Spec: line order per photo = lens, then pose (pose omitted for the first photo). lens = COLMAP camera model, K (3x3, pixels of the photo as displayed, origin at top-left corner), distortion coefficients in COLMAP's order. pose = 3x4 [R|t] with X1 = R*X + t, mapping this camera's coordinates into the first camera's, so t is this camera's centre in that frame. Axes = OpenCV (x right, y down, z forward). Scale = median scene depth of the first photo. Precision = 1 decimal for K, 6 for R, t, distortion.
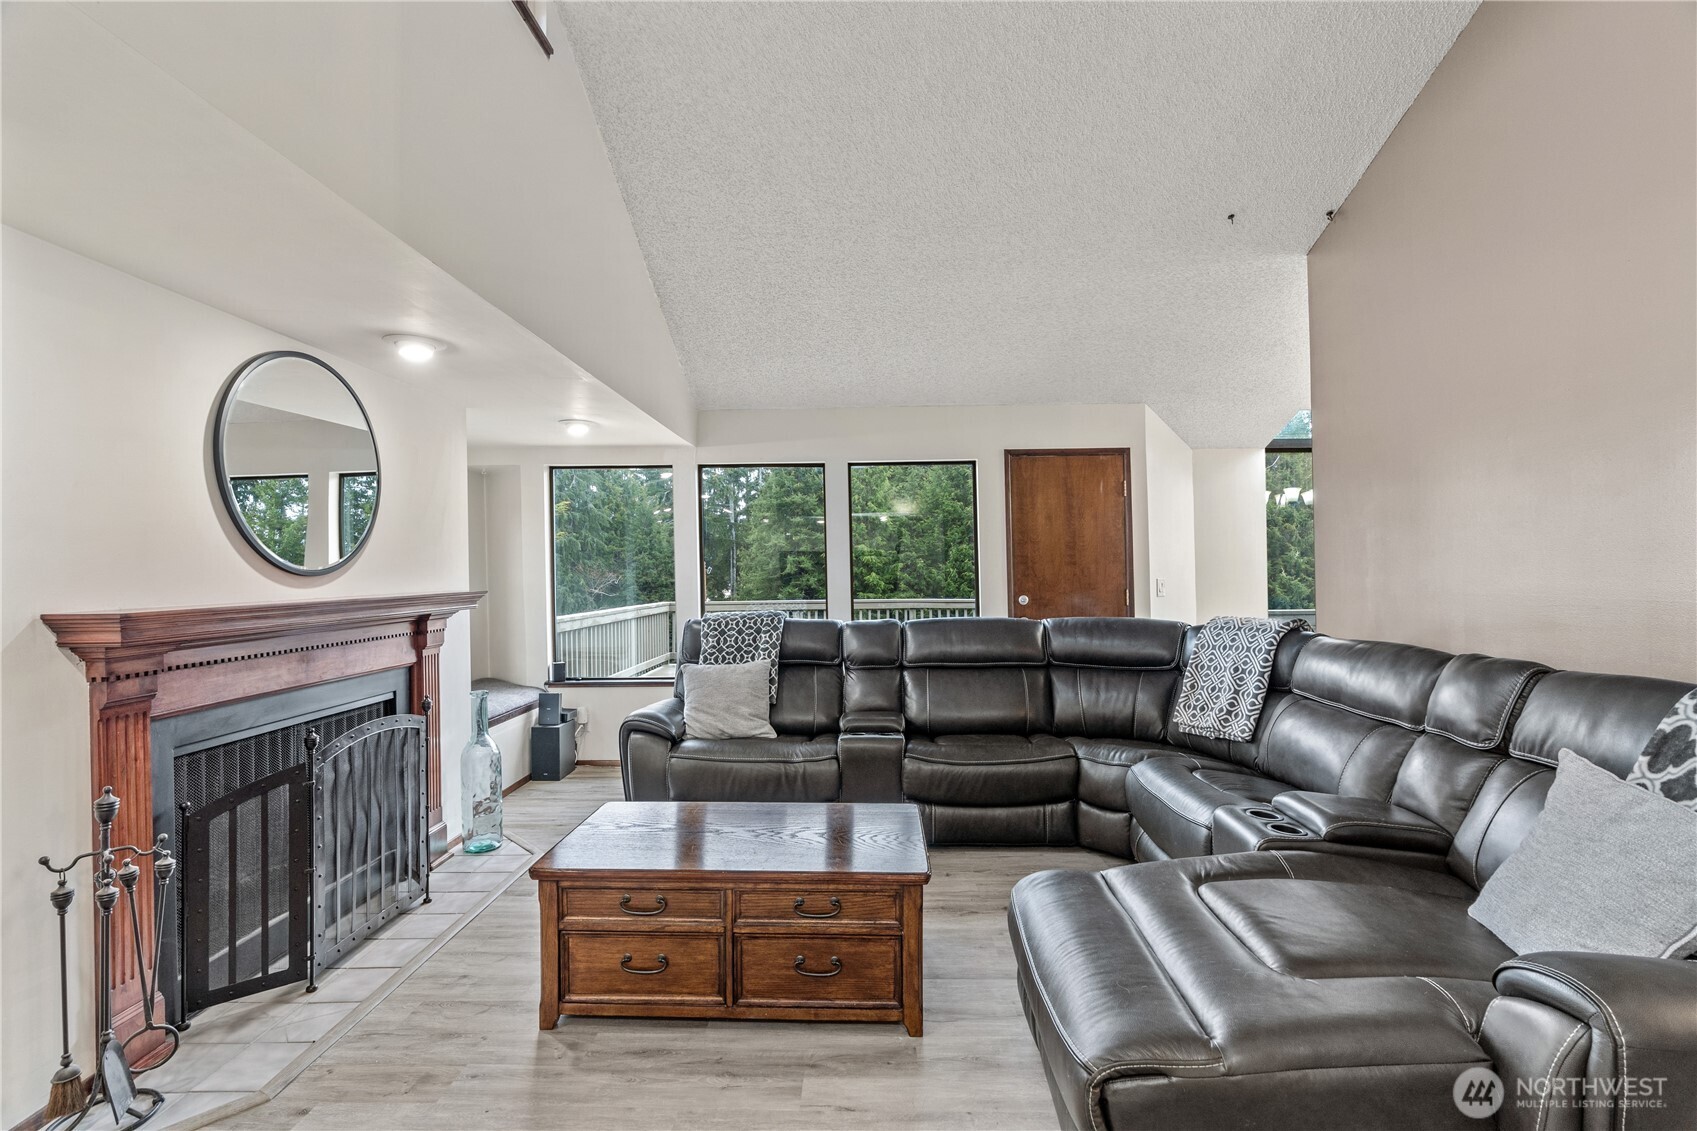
lens RADIAL K [[765.6, 0, 848.5], [0, 765.6, 565.5], [0, 0, 1]] dist [-0.000914, 0.000094]
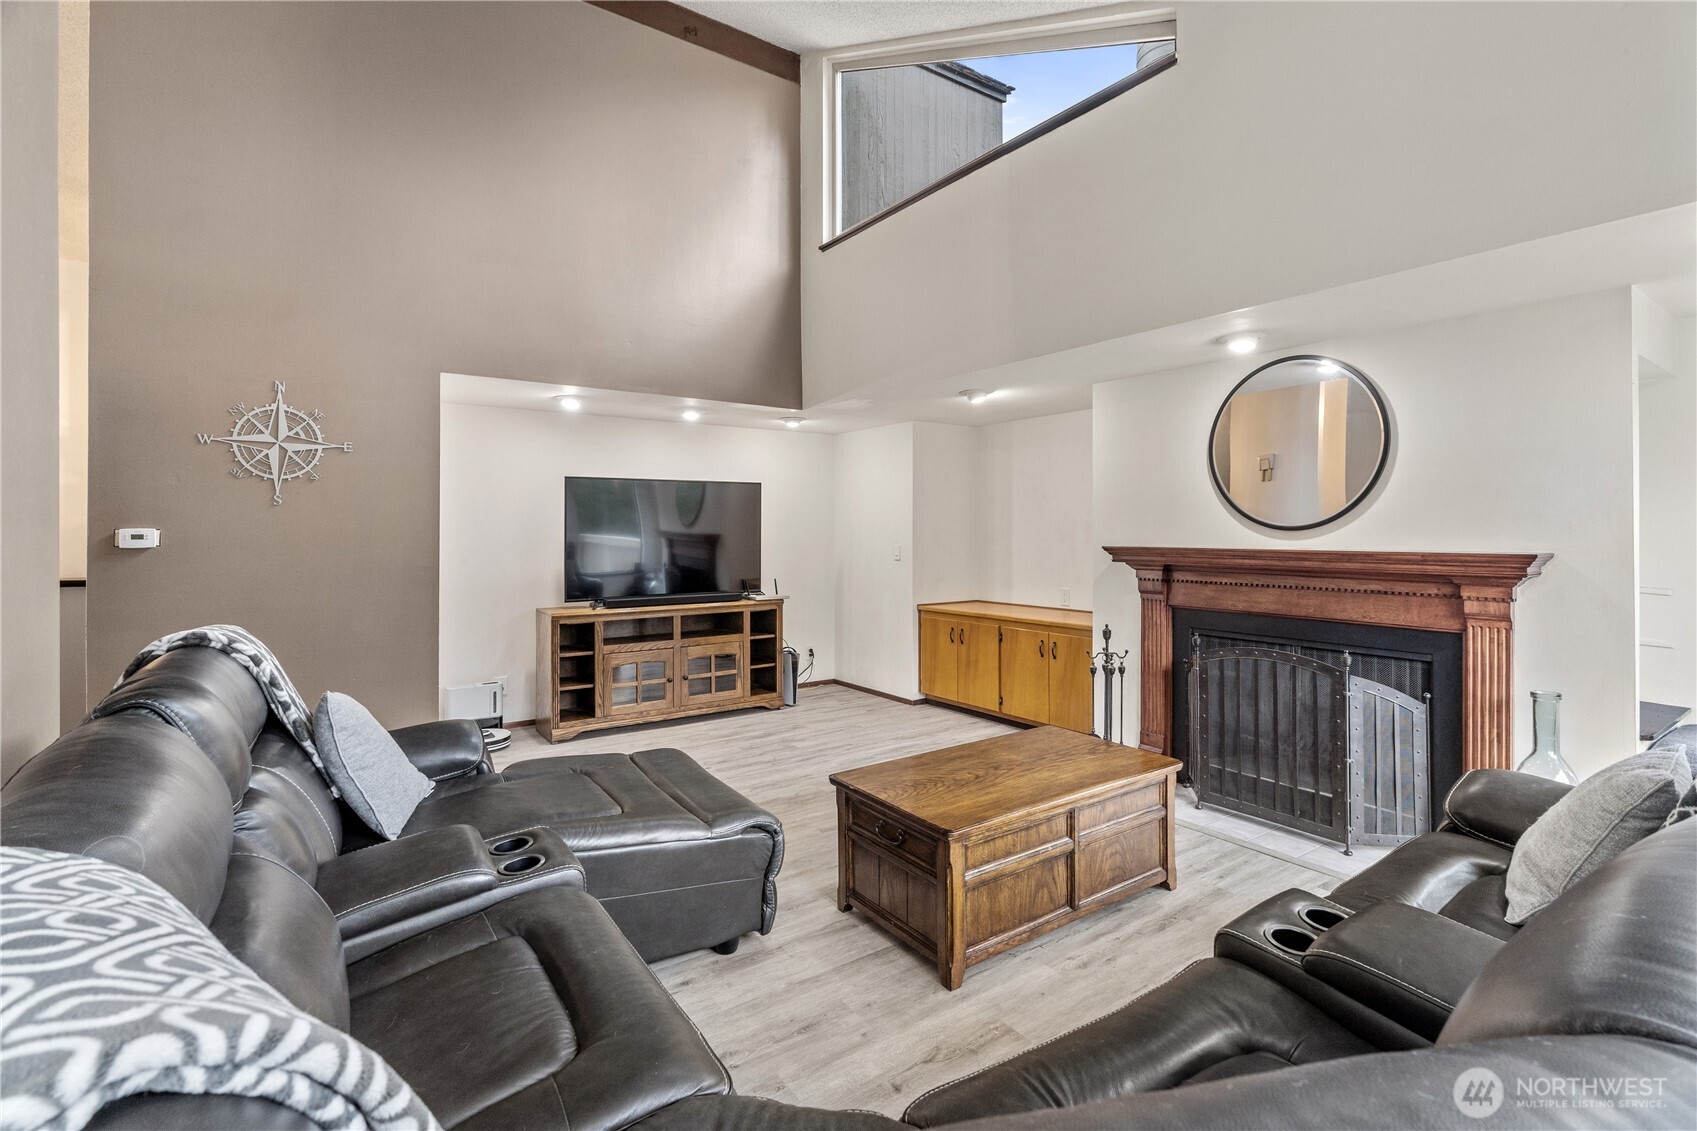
lens RADIAL K [[768.4, 0, 845.8], [0, 768.4, 525.8], [0, 0, 1]] dist [-0.000917, -0.000057]
pose [[-0.804013, 0.014161, -0.594443, 0.524956], [0.015506, 0.999876, 0.002848, -0.007918], [0.594410, -0.006927, -0.804132, 1.291408]]
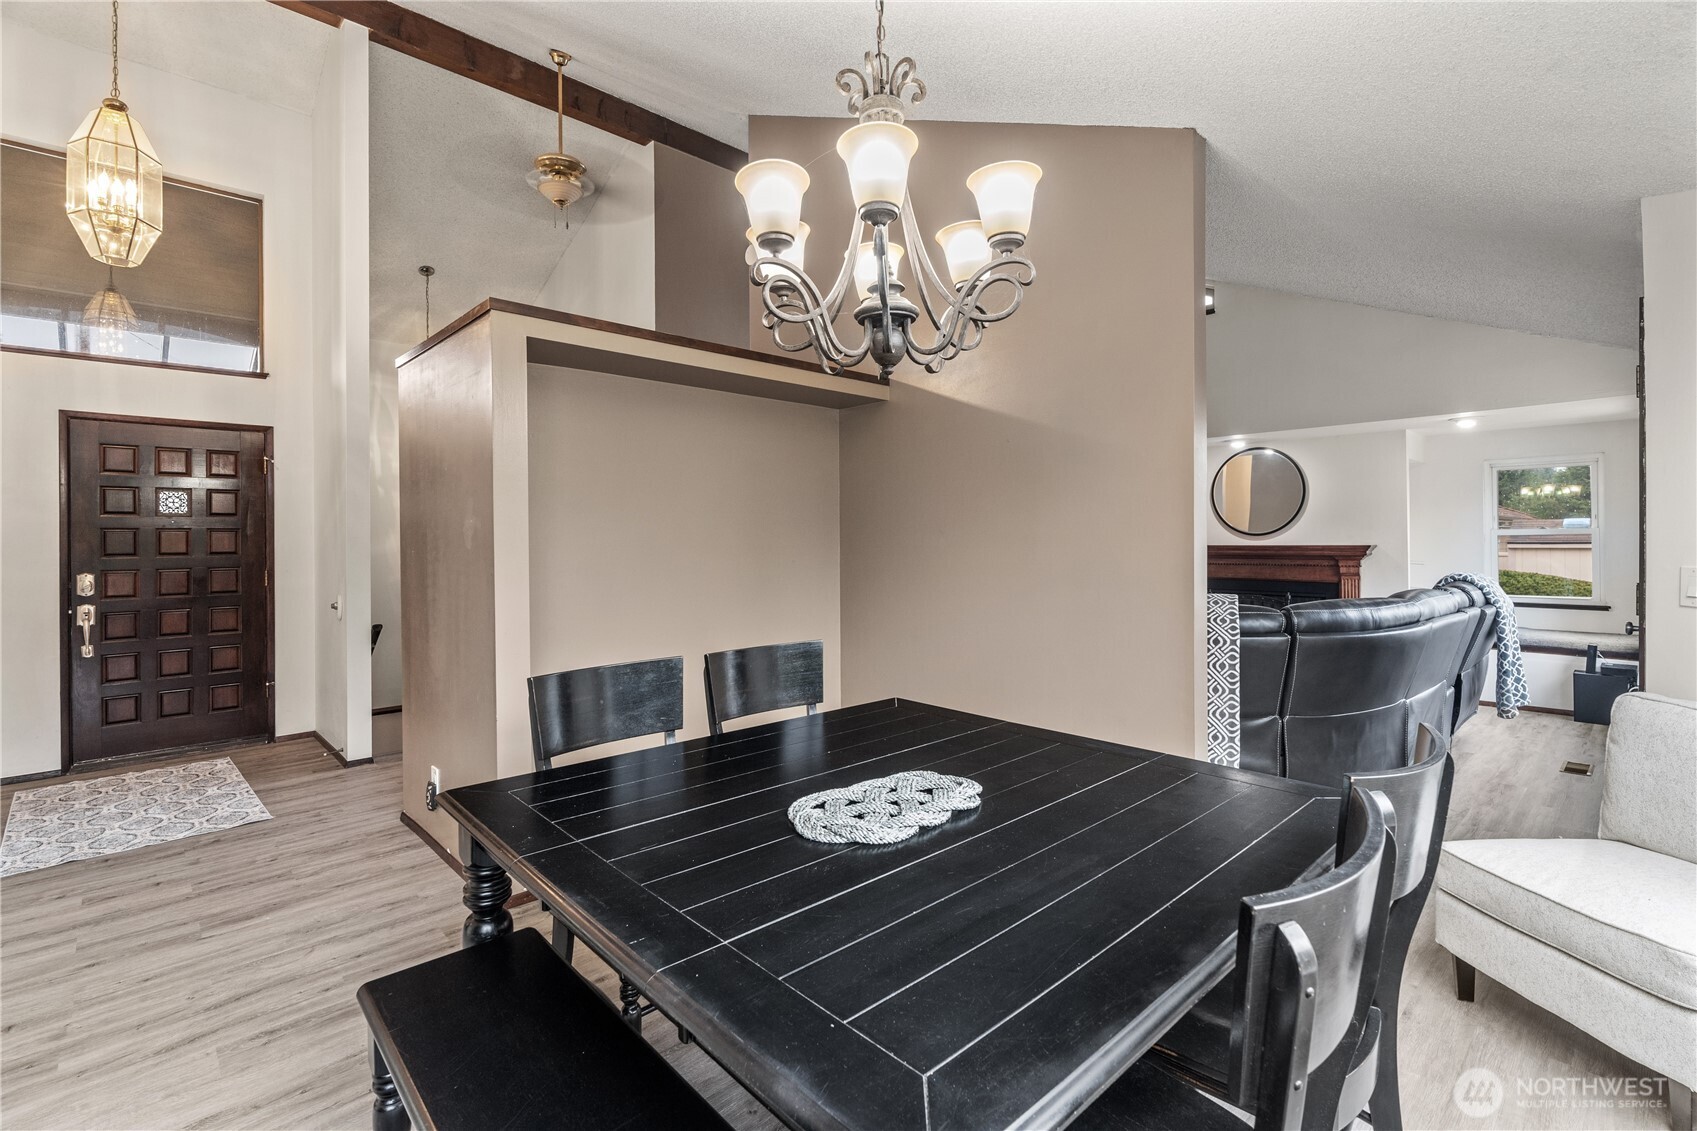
lens RADIAL K [[739.8, 0, 850.3], [0, 739.8, 533.4], [0, 0, 1]] dist [0.000941, 0.000345]
pose [[-0.696581, 0.015389, -0.717313, 1.593264], [0.020922, 0.999780, 0.001131, -0.020788], [0.717173, -0.014220, -0.696750, 1.414907]]
